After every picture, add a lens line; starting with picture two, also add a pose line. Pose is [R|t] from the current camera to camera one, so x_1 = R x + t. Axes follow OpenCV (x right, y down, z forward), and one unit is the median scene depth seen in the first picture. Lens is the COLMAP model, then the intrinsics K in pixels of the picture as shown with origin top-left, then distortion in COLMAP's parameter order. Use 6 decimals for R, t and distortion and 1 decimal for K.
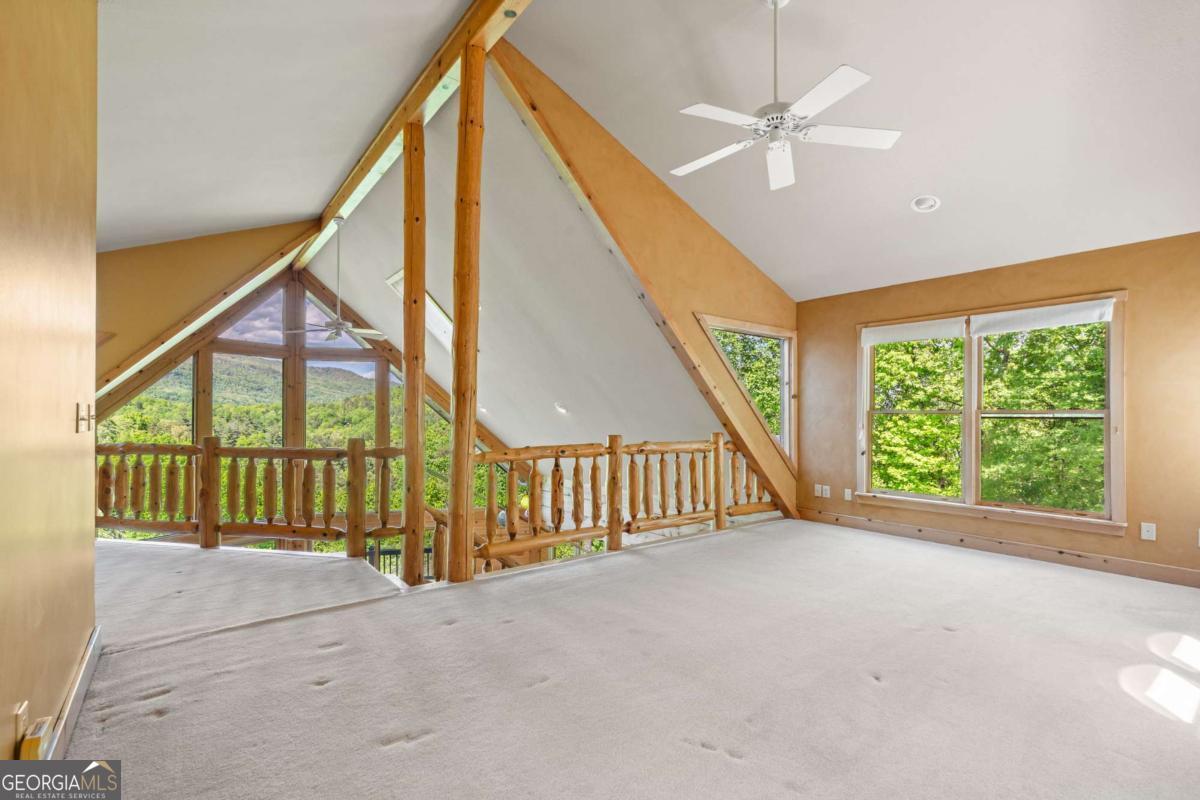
lens RADIAL K [[554.6, 0, 605.7], [0, 554.6, 411.2], [0, 0, 1]] dist [0.000795, 0.001108]
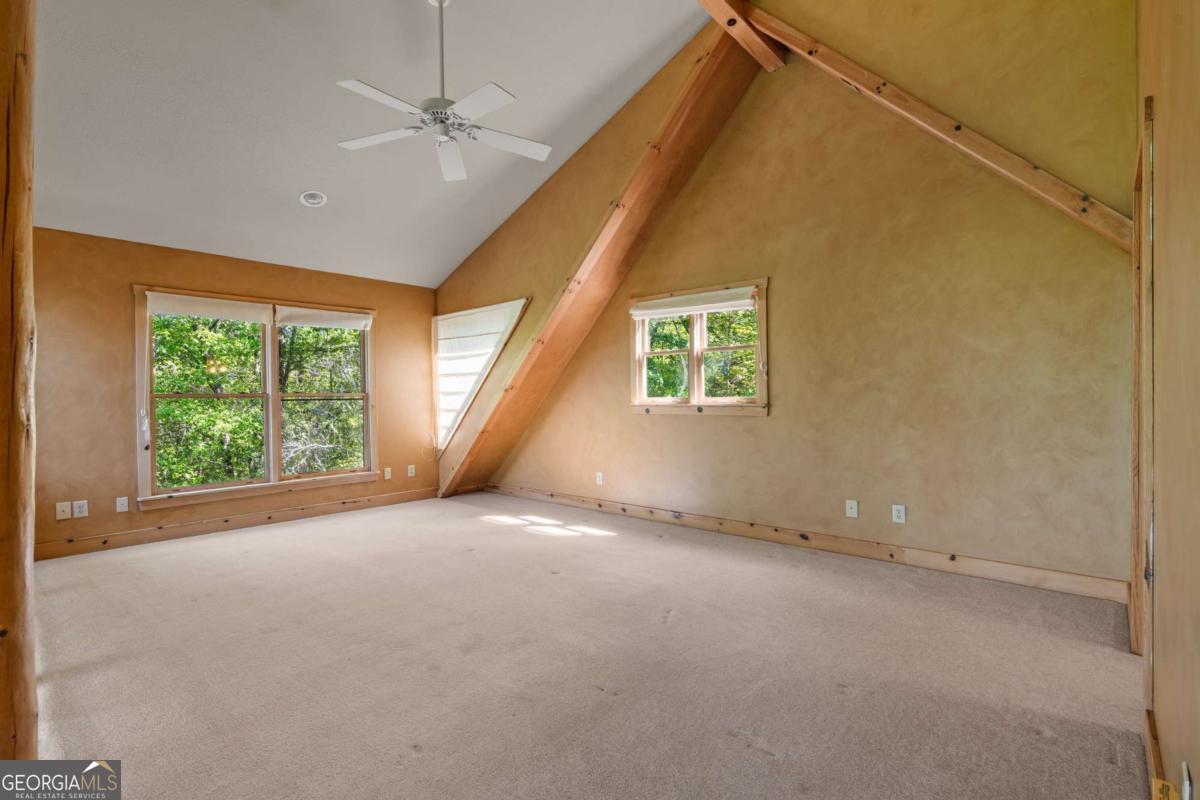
lens RADIAL K [[554.6, 0, 592.8], [0, 554.6, 394.6], [0, 0, 1]] dist [0.000795, 0.001108]
pose [[-0.166873, 0.000436, 0.985978, -0.442026], [0.004972, 0.999988, 0.000399, 0.002583], [-0.985966, 0.004969, -0.166873, 0.510819]]
